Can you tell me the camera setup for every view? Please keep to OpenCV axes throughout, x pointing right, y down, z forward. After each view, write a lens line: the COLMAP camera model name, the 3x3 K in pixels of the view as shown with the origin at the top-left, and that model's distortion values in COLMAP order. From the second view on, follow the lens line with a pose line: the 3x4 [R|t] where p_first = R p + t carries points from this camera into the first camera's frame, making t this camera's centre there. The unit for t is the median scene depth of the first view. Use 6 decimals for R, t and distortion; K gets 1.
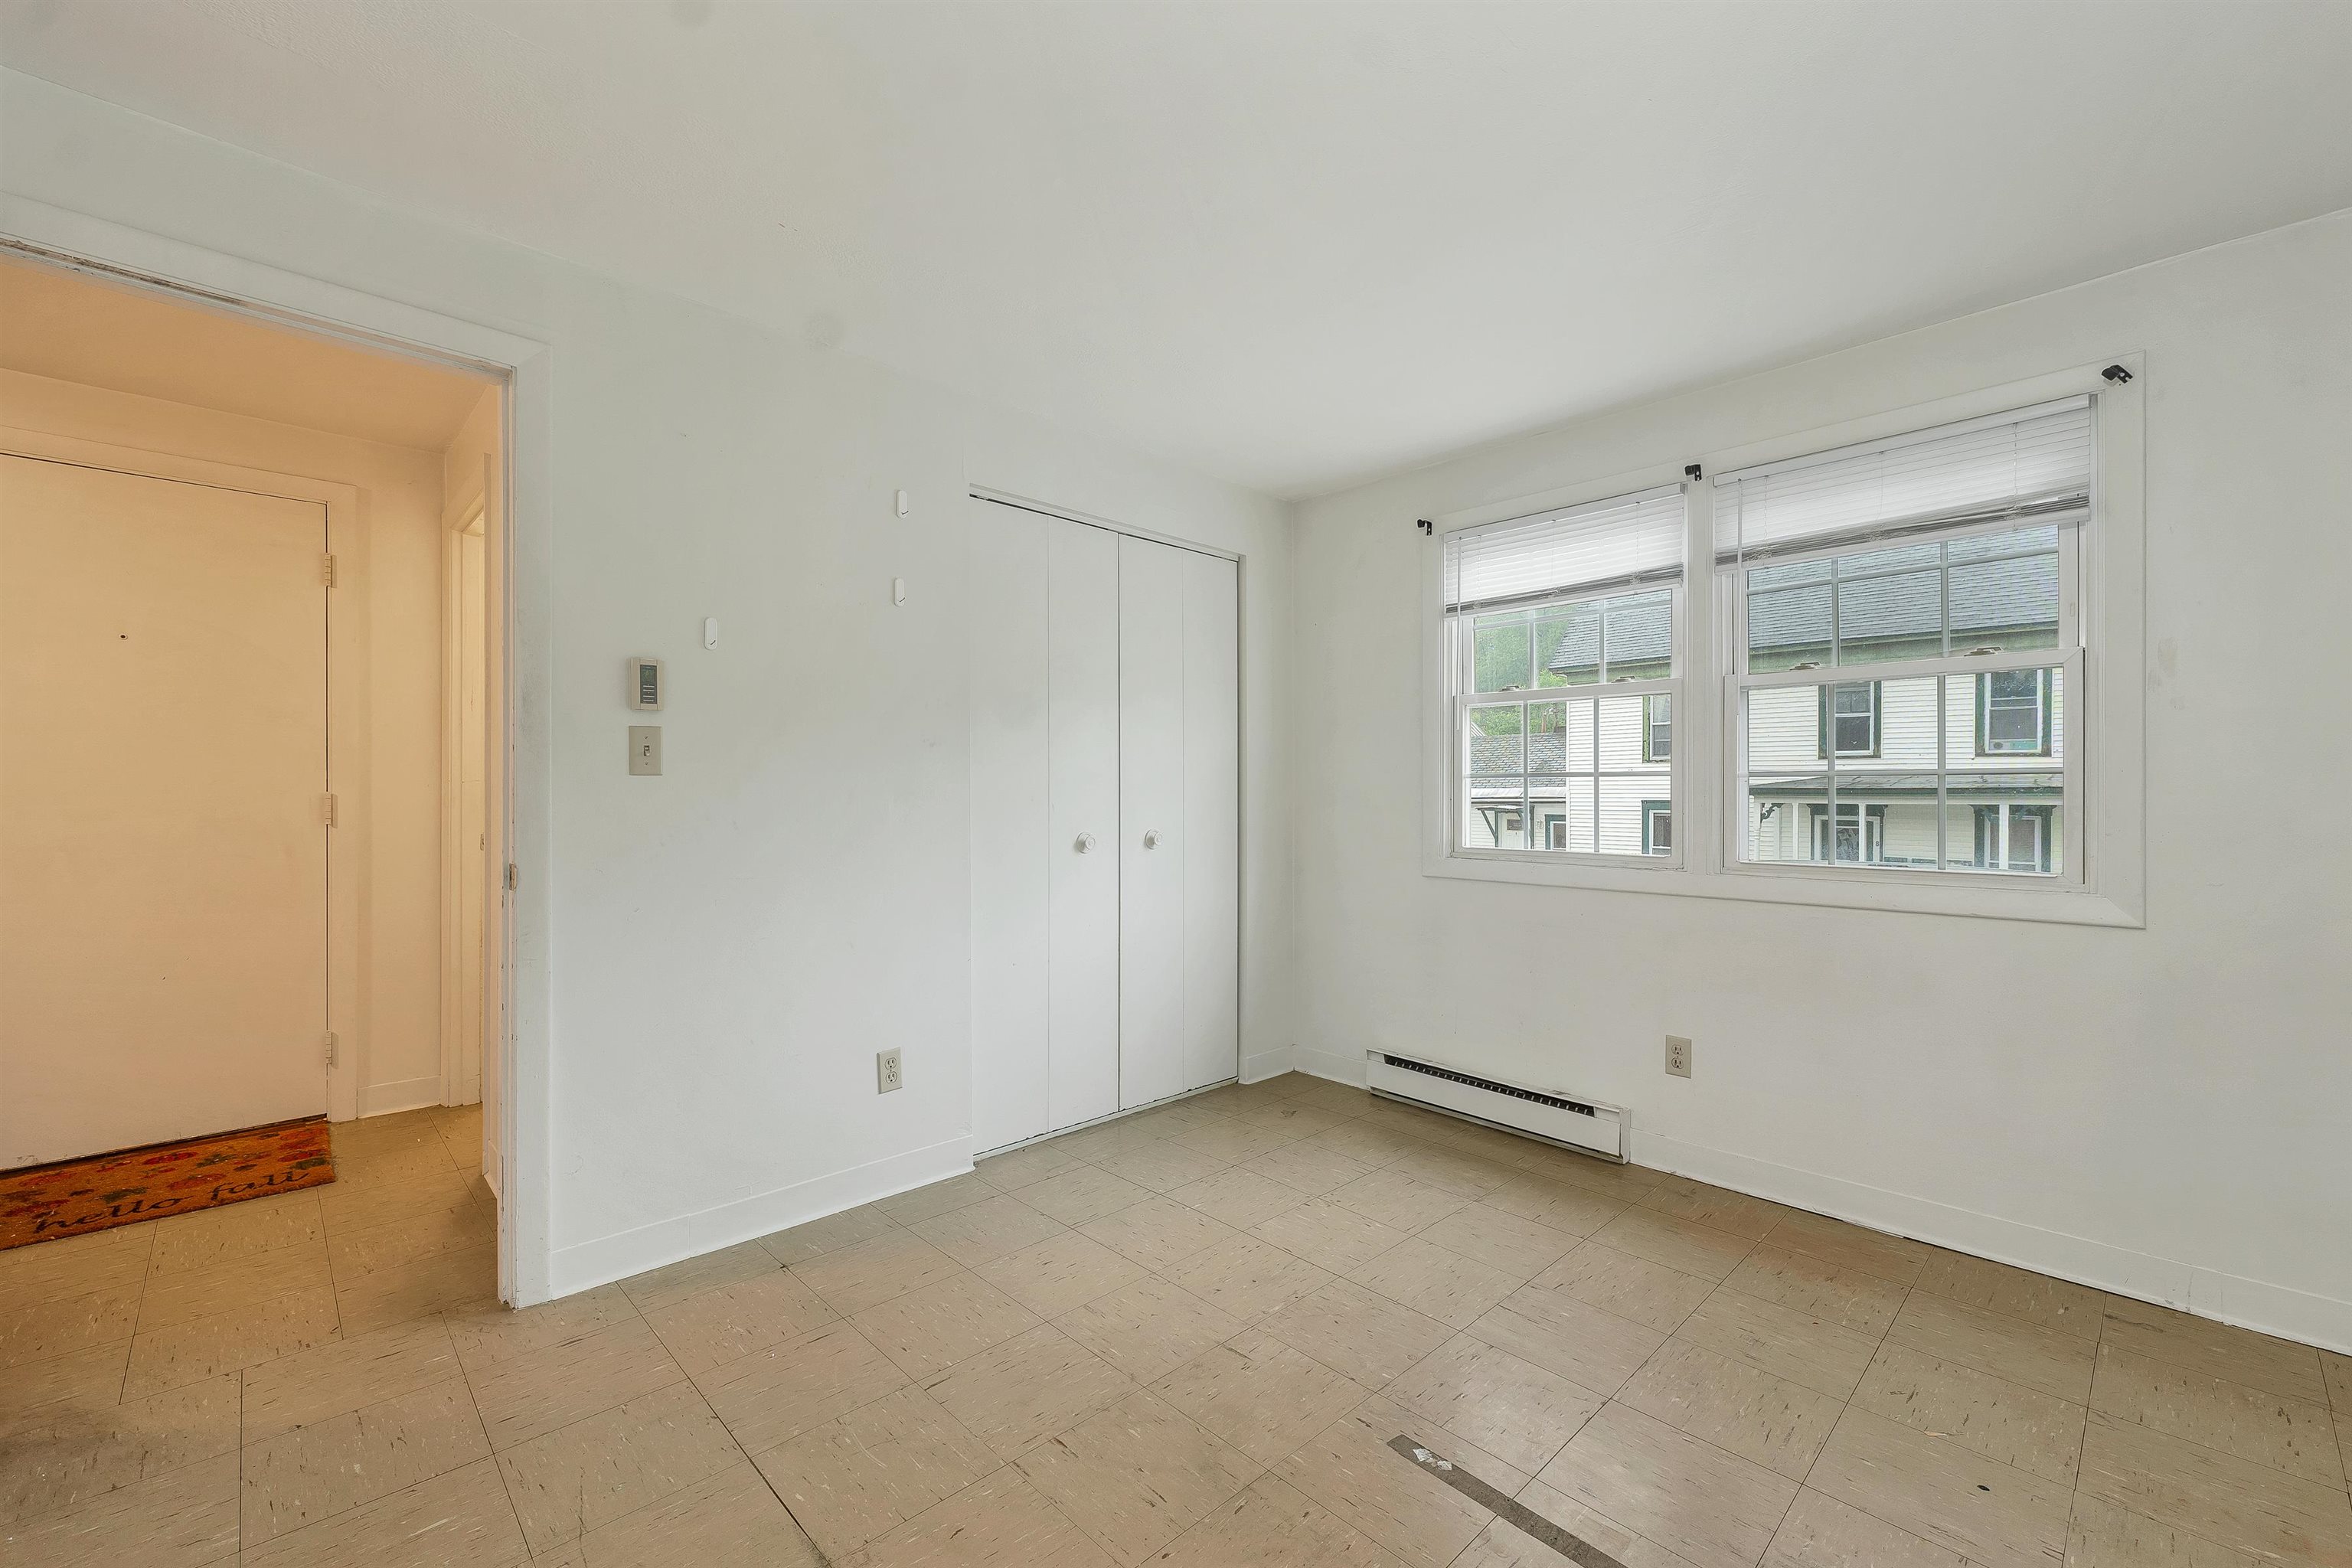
lens RADIAL K [[973.9, 0, 1180.5], [0, 973.9, 799.5], [0, 0, 1]] dist [0.000822, 0.000249]
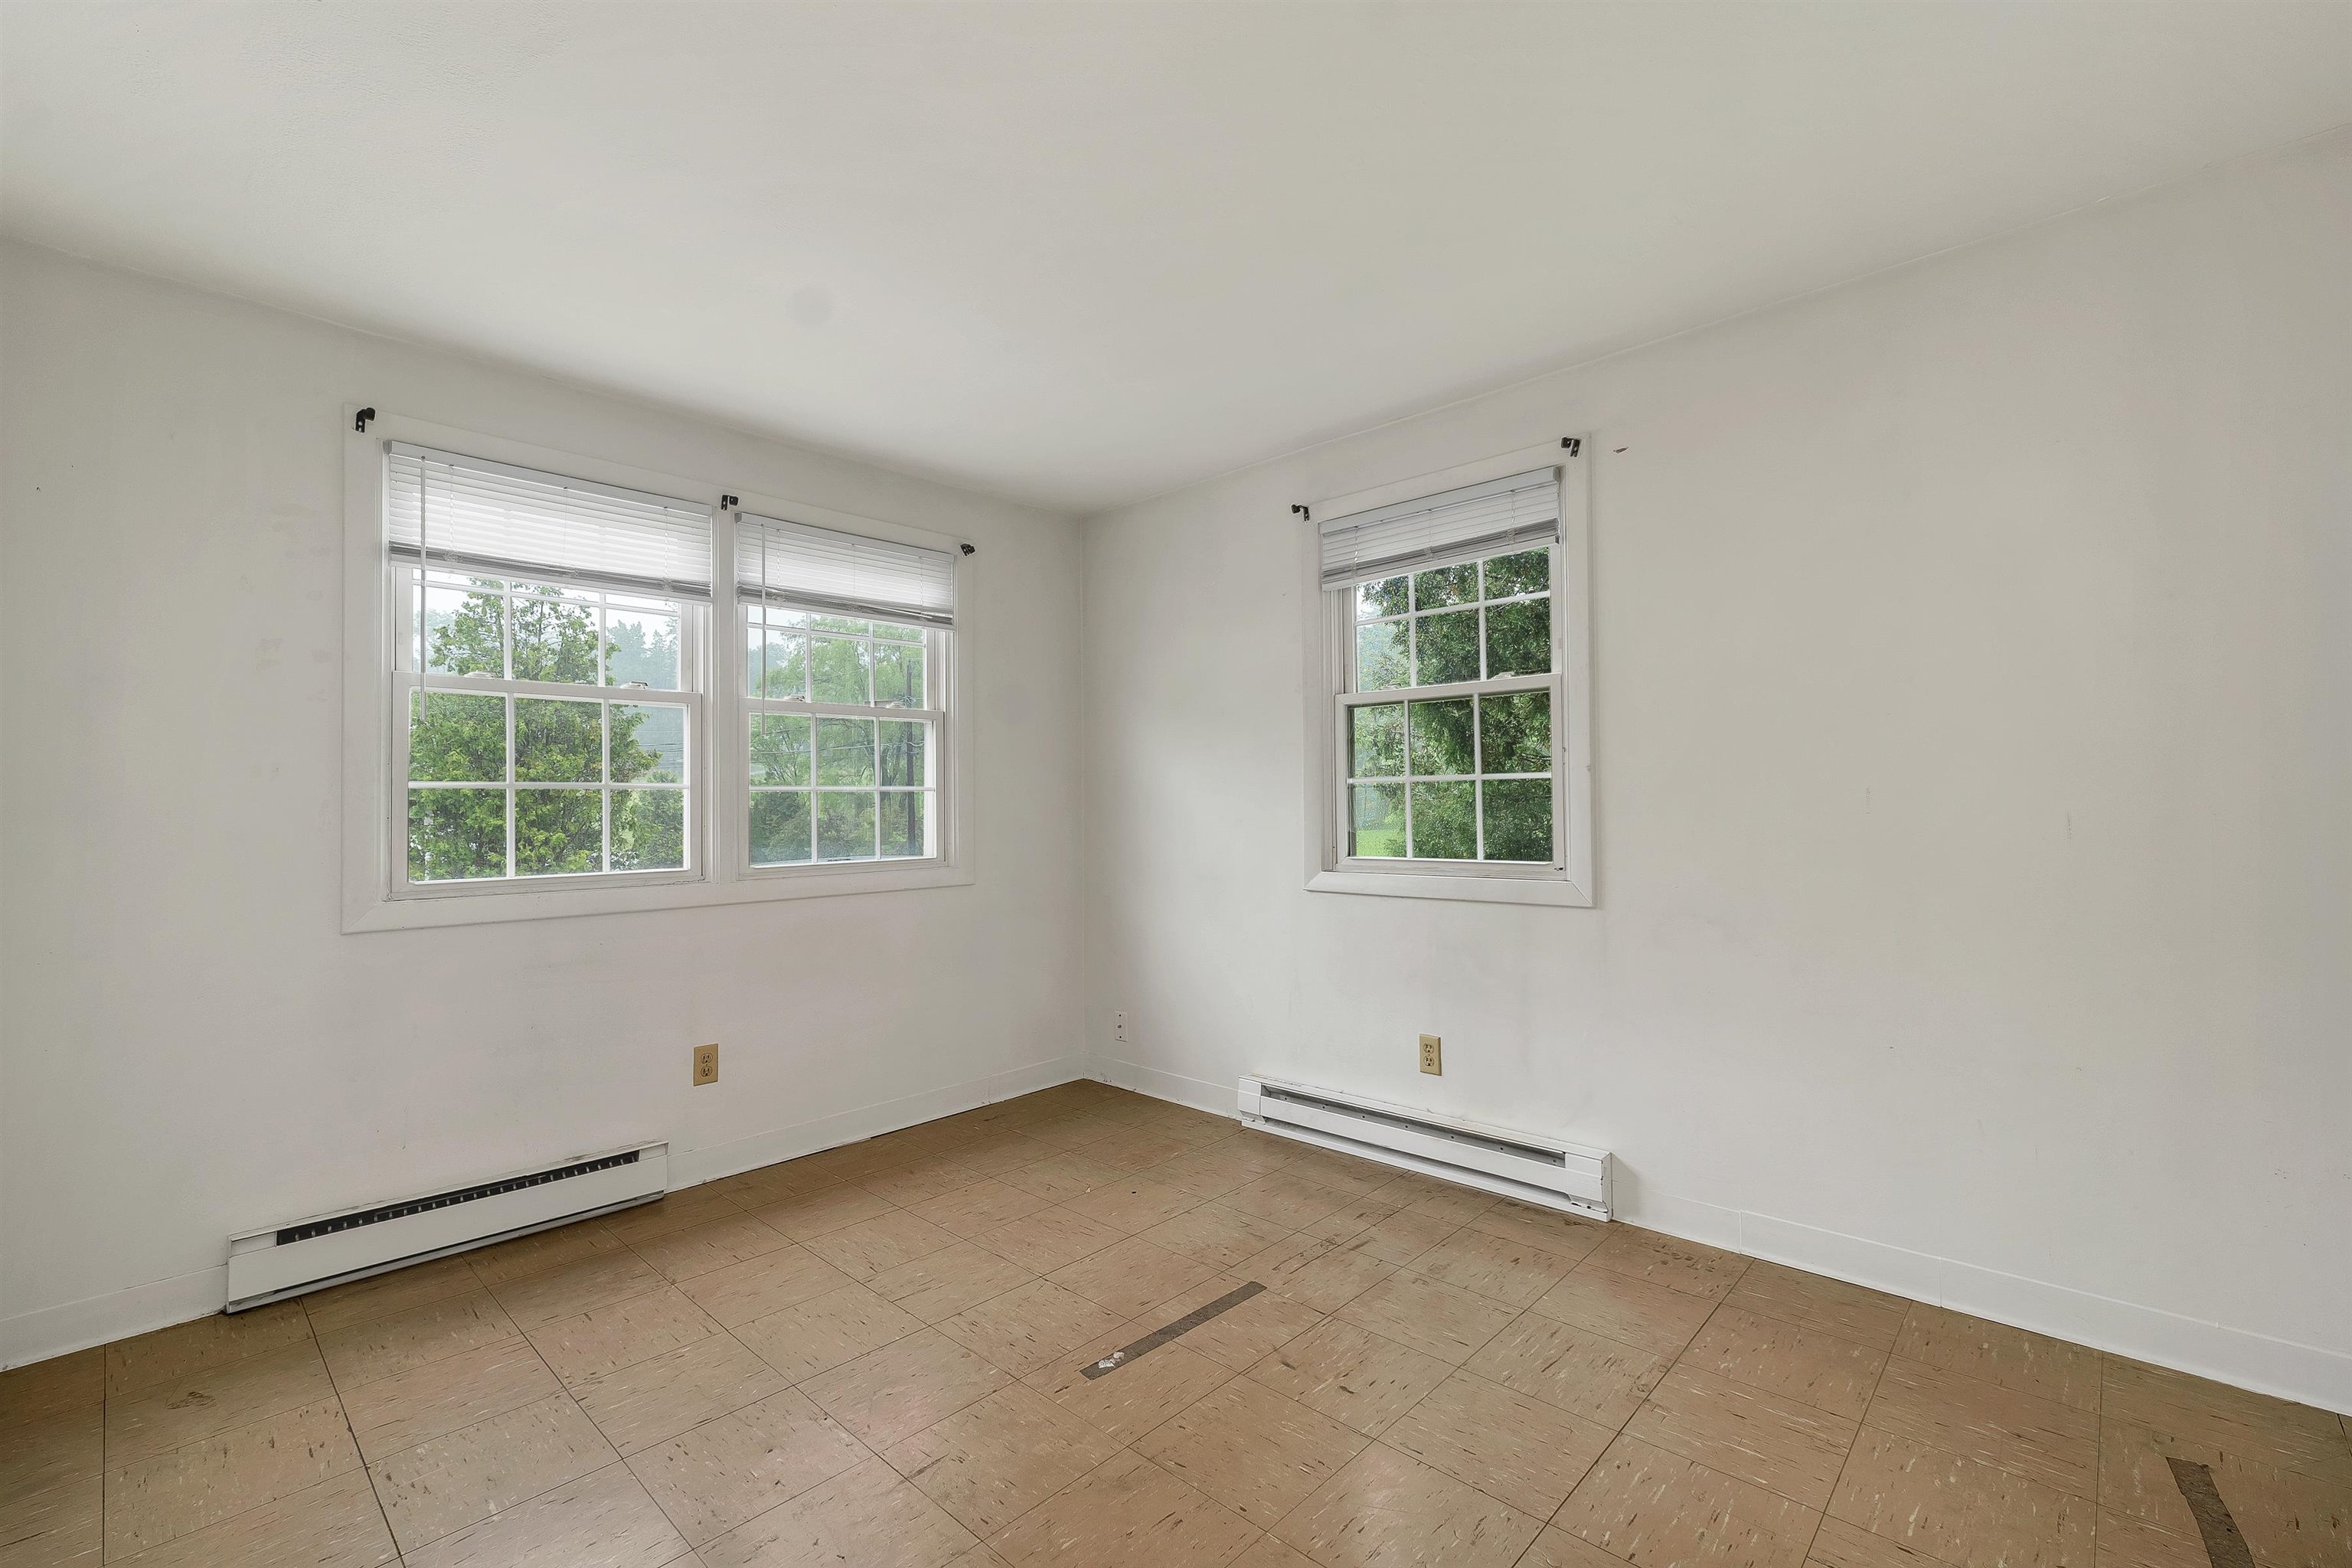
lens RADIAL K [[1004.8, 0, 1176.0], [0, 1004.8, 784.0], [0, 0, 1]] dist [0.001935, 0.000143]
pose [[-0.051277, 0.017358, 0.998534, -0.564669], [0.016513, 0.999727, -0.016531, -0.003452], [-0.998548, 0.015641, -0.051550, 0.556614]]
